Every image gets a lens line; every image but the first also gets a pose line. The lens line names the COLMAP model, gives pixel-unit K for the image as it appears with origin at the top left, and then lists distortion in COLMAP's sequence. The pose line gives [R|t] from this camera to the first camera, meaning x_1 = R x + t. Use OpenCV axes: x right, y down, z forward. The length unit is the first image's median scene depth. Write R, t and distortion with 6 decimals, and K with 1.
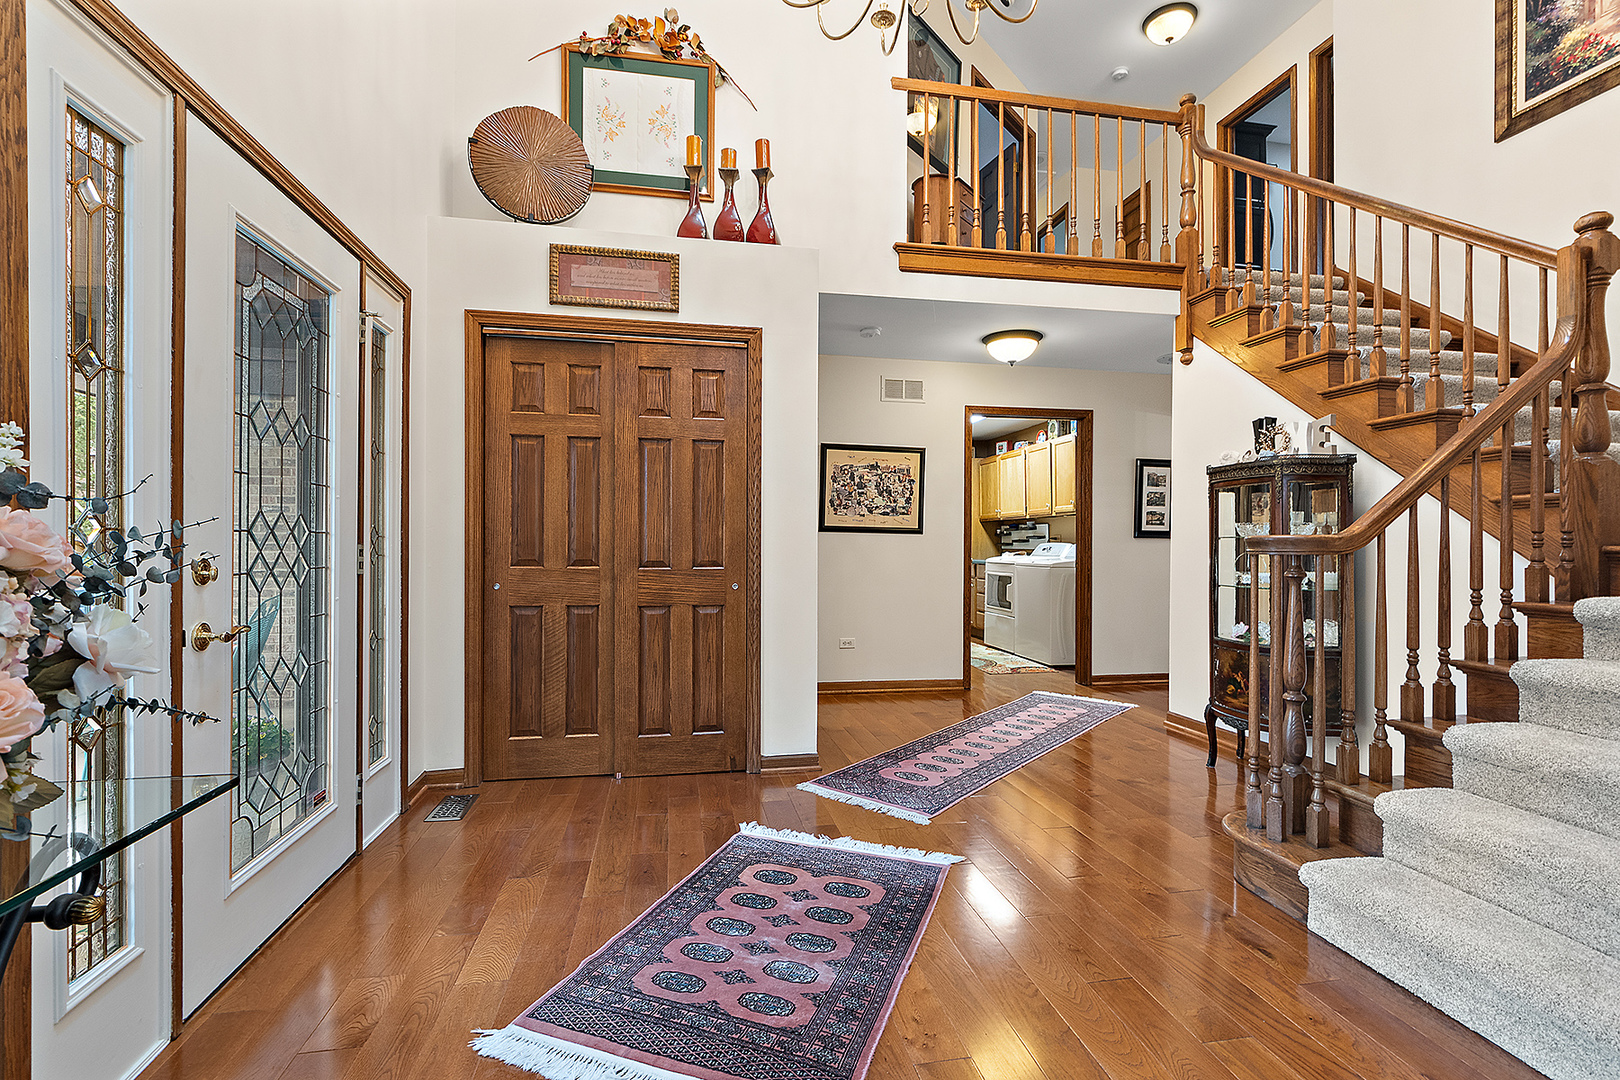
lens RADIAL K [[716.4, 0, 810.0], [0, 716.4, 540.0], [0, 0, 1]] dist [-0.000761, -0.000174]
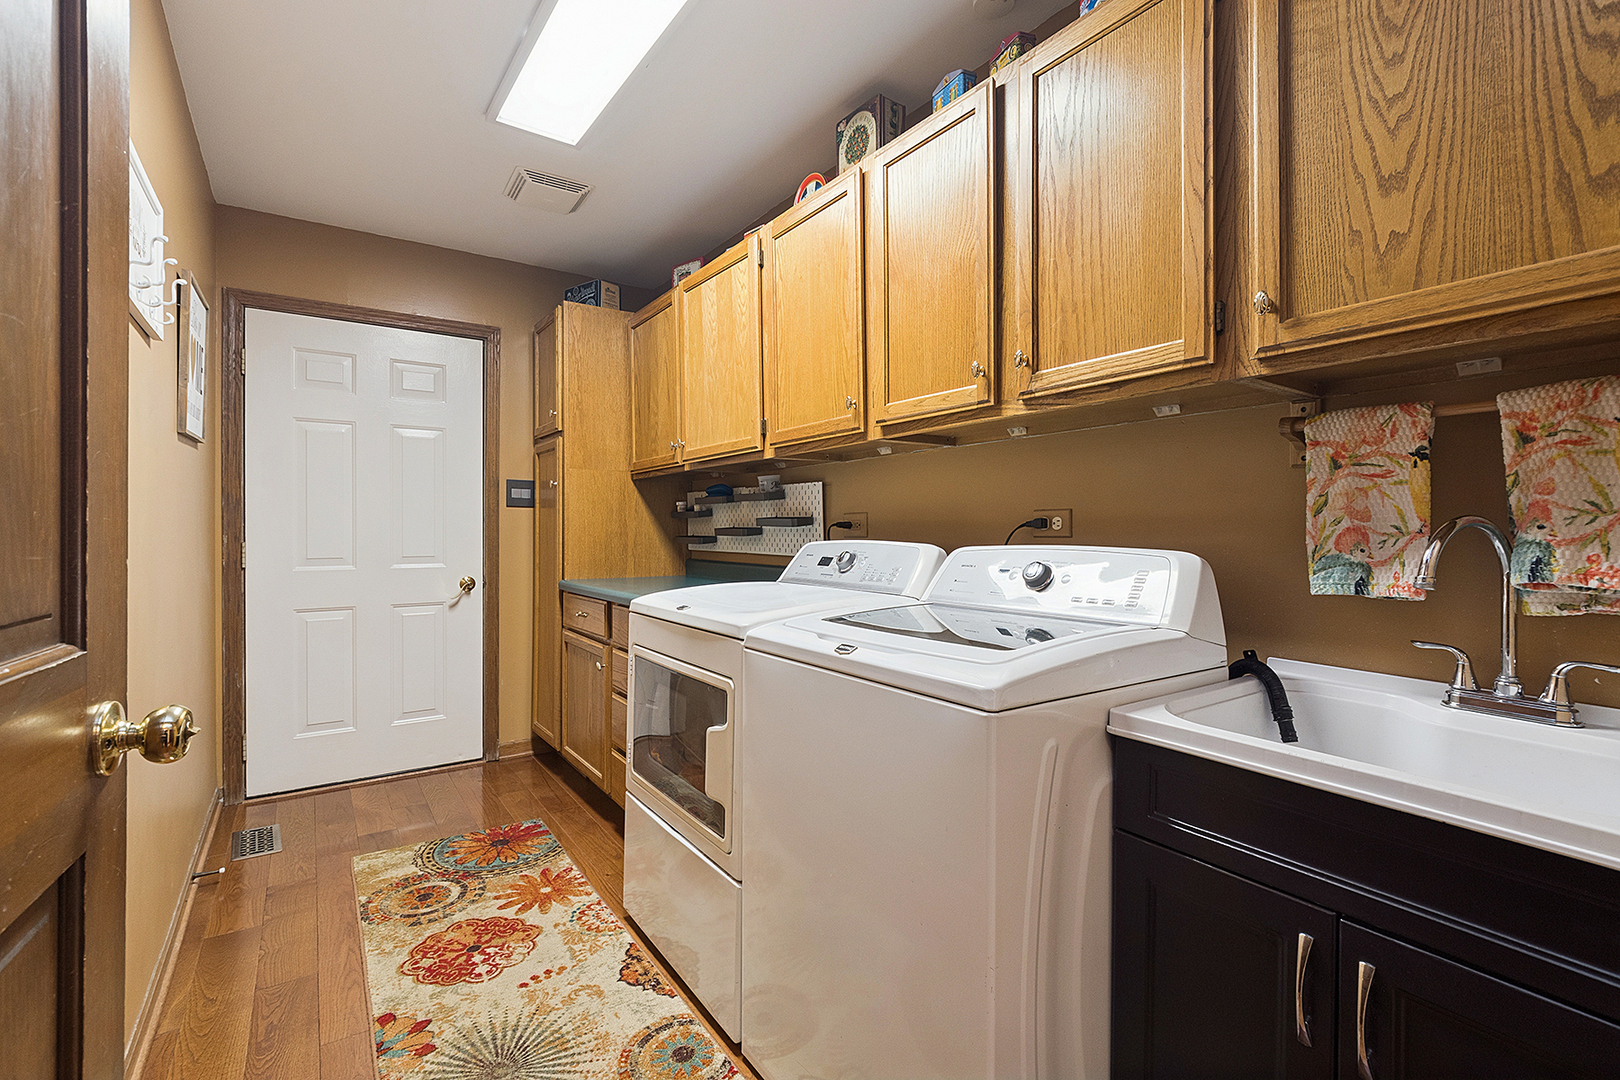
lens RADIAL K [[716.4, 0, 810.0], [0, 716.4, 540.0], [0, 0, 1]] dist [-0.000761, -0.000174]
pose [[0.911417, -0.009992, 0.411363, 0.186599], [0.002792, 0.999832, 0.018100, -0.000701], [-0.411474, -0.015348, 0.911292, 0.688467]]
